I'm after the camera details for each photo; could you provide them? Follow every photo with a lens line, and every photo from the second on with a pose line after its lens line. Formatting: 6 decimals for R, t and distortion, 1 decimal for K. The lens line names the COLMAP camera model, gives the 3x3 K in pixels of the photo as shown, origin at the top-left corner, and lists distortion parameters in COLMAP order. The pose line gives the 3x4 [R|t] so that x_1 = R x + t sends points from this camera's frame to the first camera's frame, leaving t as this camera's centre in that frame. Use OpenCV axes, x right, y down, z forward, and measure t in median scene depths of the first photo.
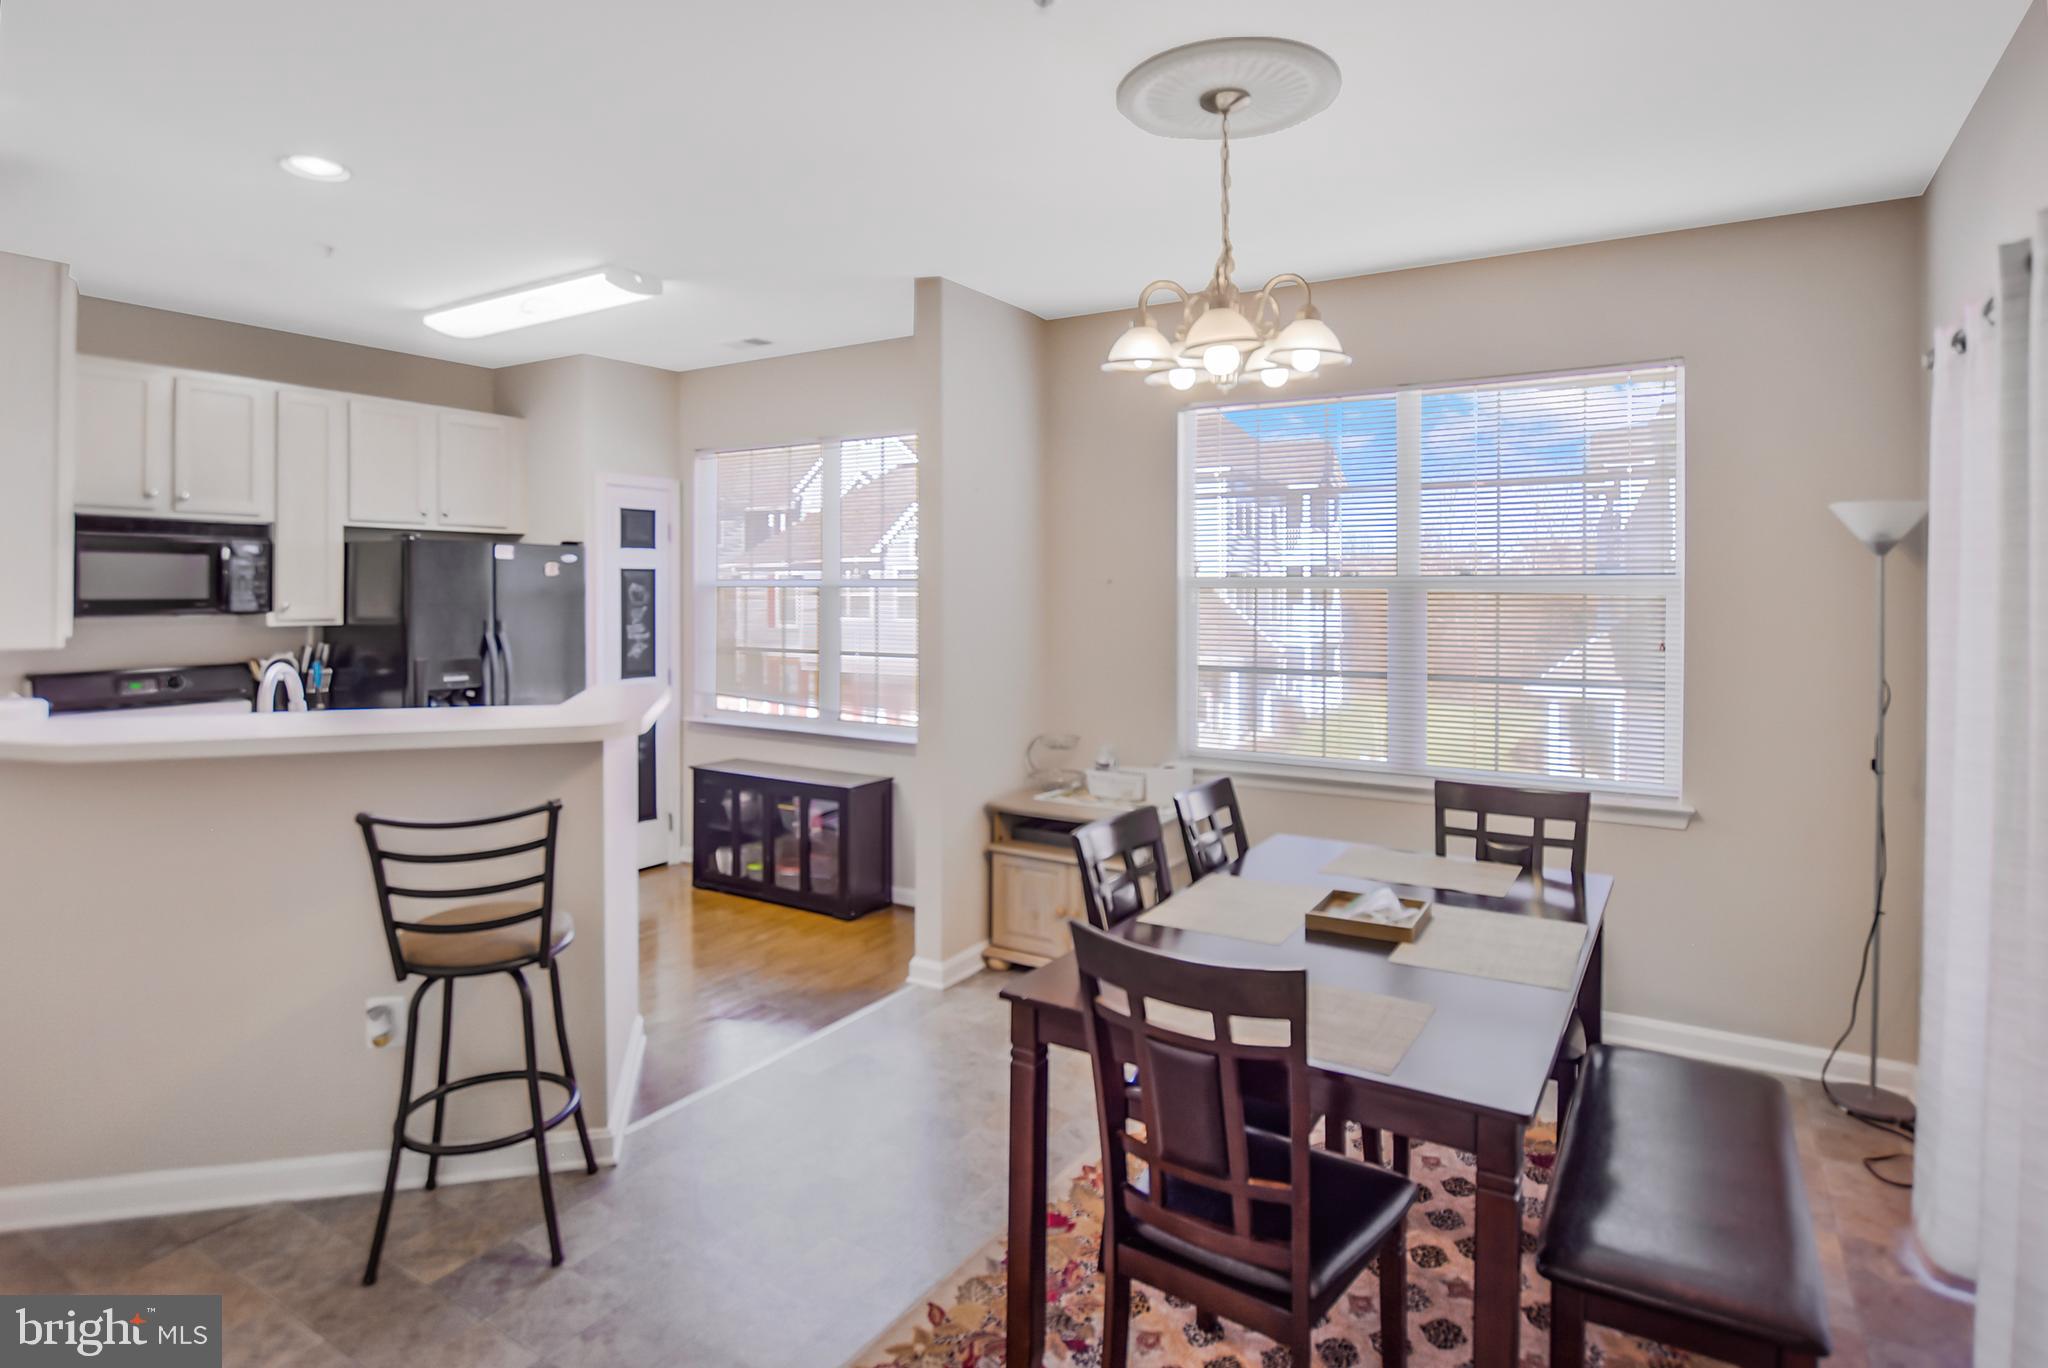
lens RADIAL K [[1130.1, 0, 980.4], [0, 1130.1, 592.0], [0, 0, 1]] dist [-0.003199, -0.001663]
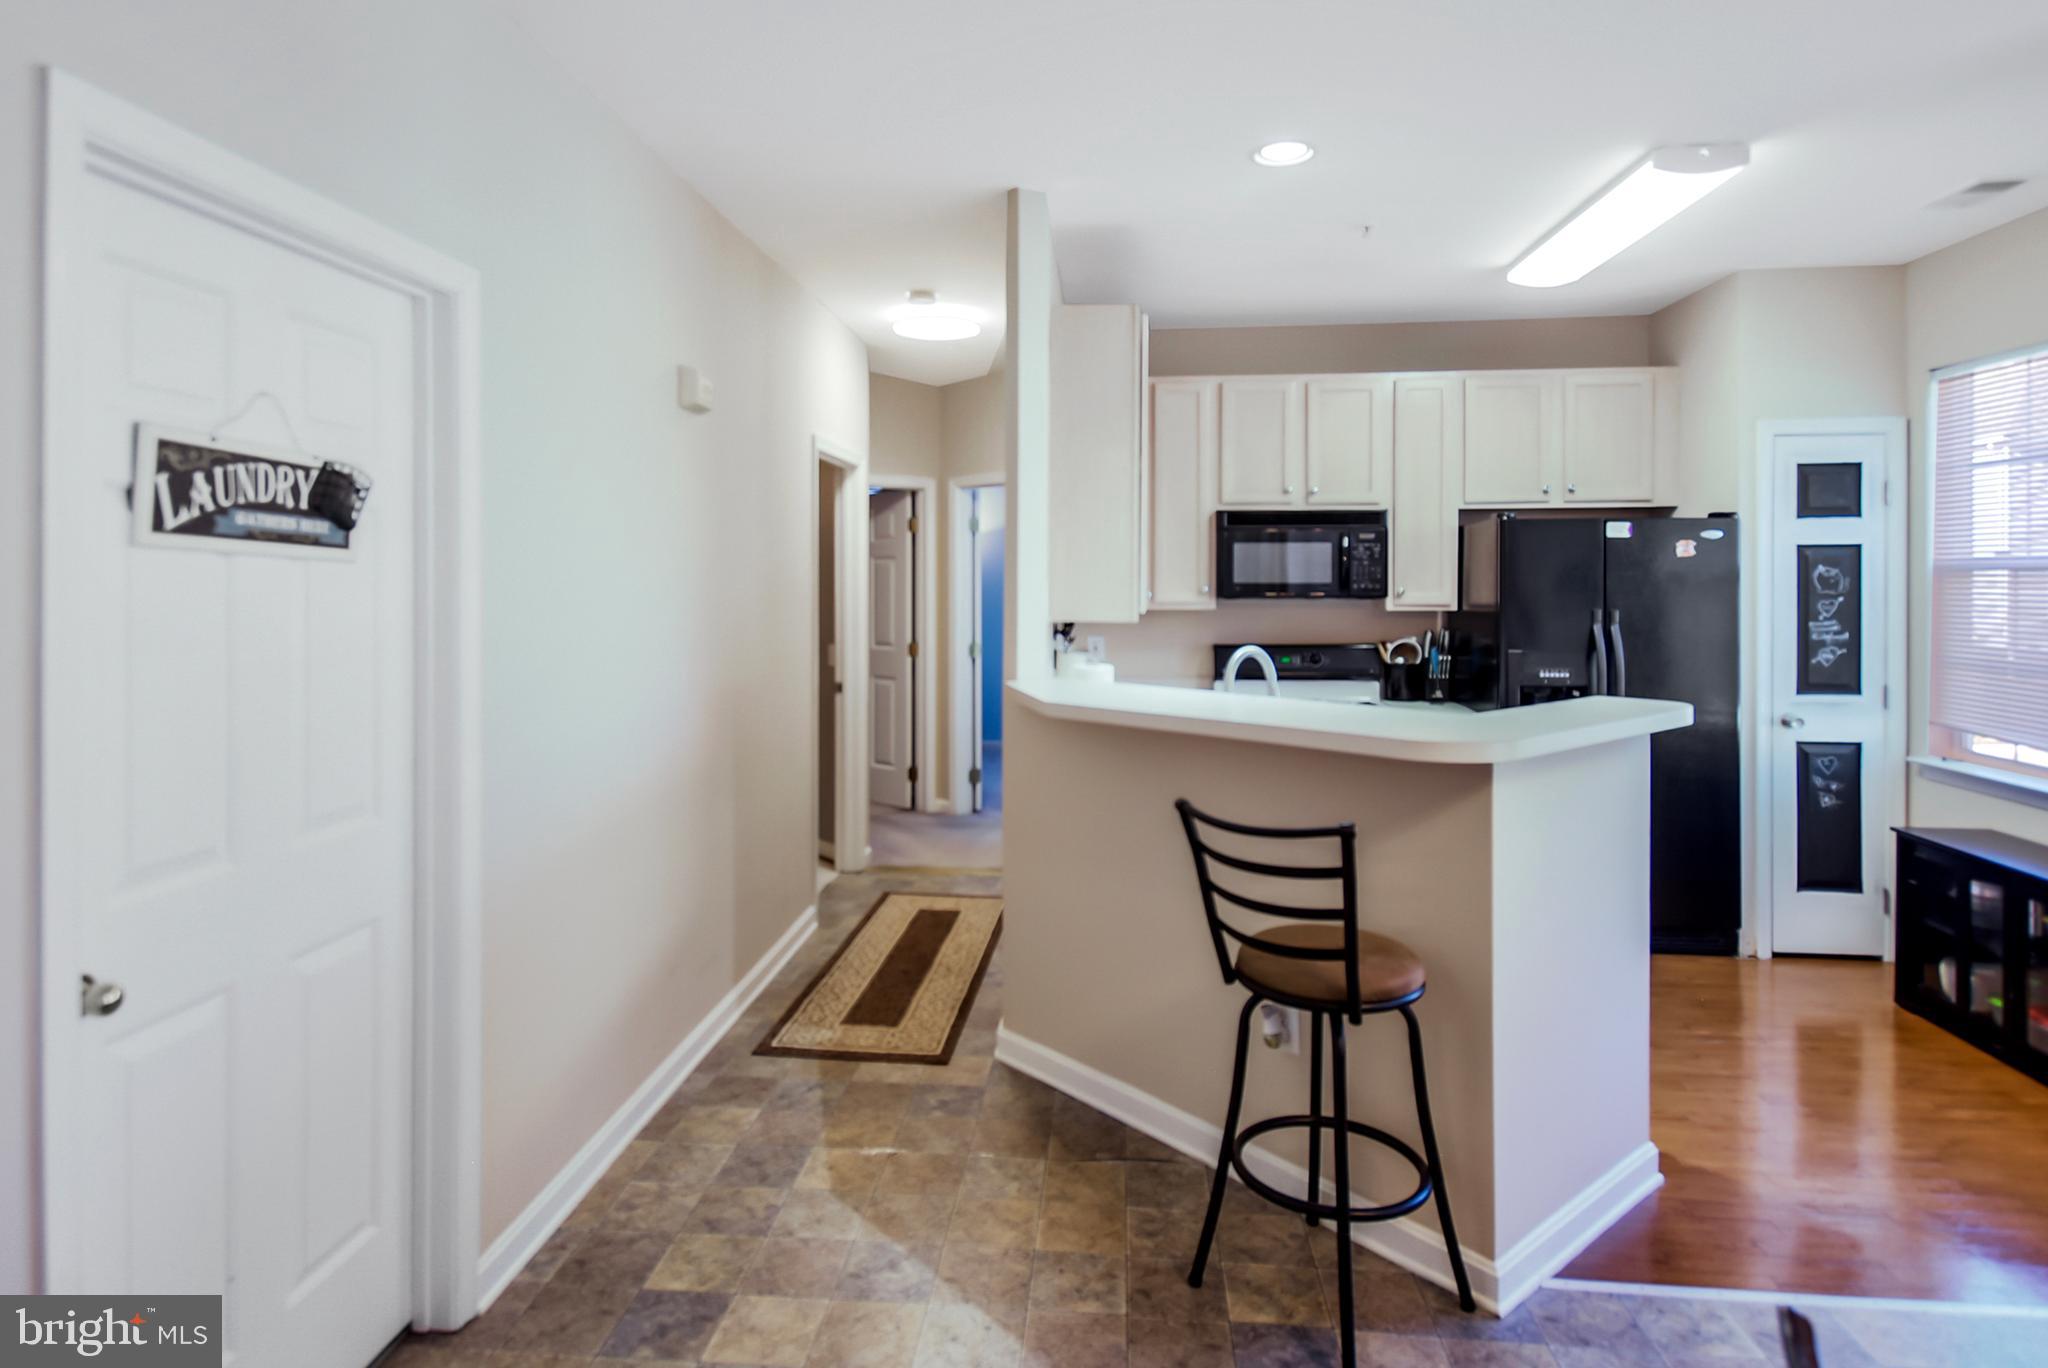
lens RADIAL K [[1130.1, 0, 980.4], [0, 1130.1, 592.0], [0, 0, 1]] dist [-0.003199, -0.001663]
pose [[0.428575, 0.010002, -0.903451, 0.133917], [-0.000015, 0.999939, 0.011064, 0.001984], [0.903506, -0.004728, 0.428549, 0.208570]]
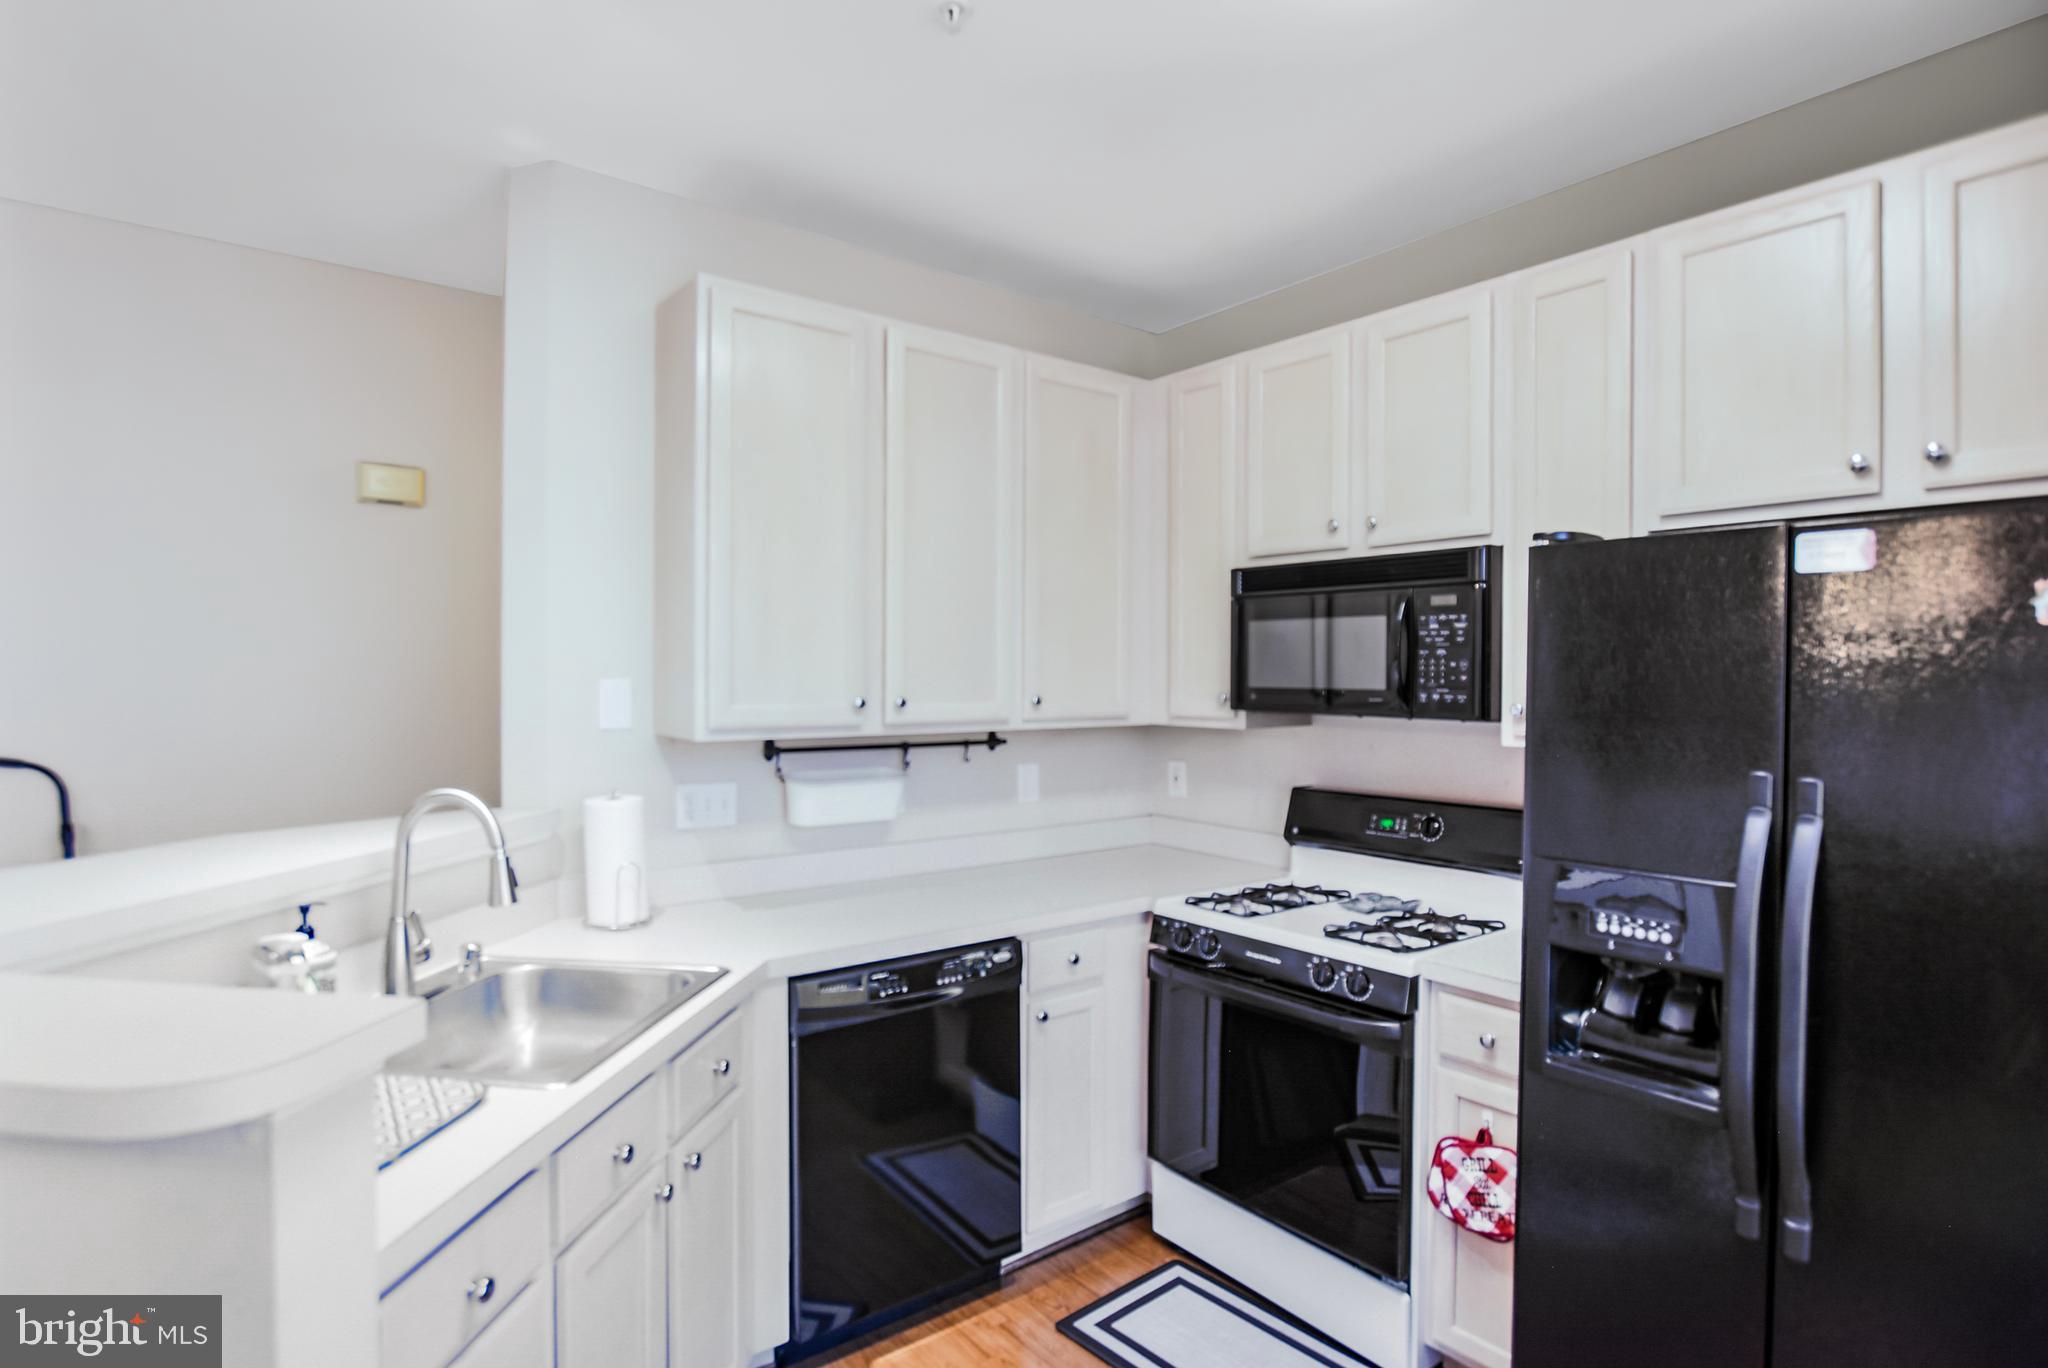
lens RADIAL K [[1061.6, 0, 1024.0], [0, 1061.6, 684.0], [0, 0, 1]] dist [-0.011033, -0.001473]
pose [[-0.337193, 0.007747, -0.941404, -0.092511], [-0.010683, 0.999870, 0.012054, -0.001653], [0.941375, 0.014122, -0.337066, 0.901106]]
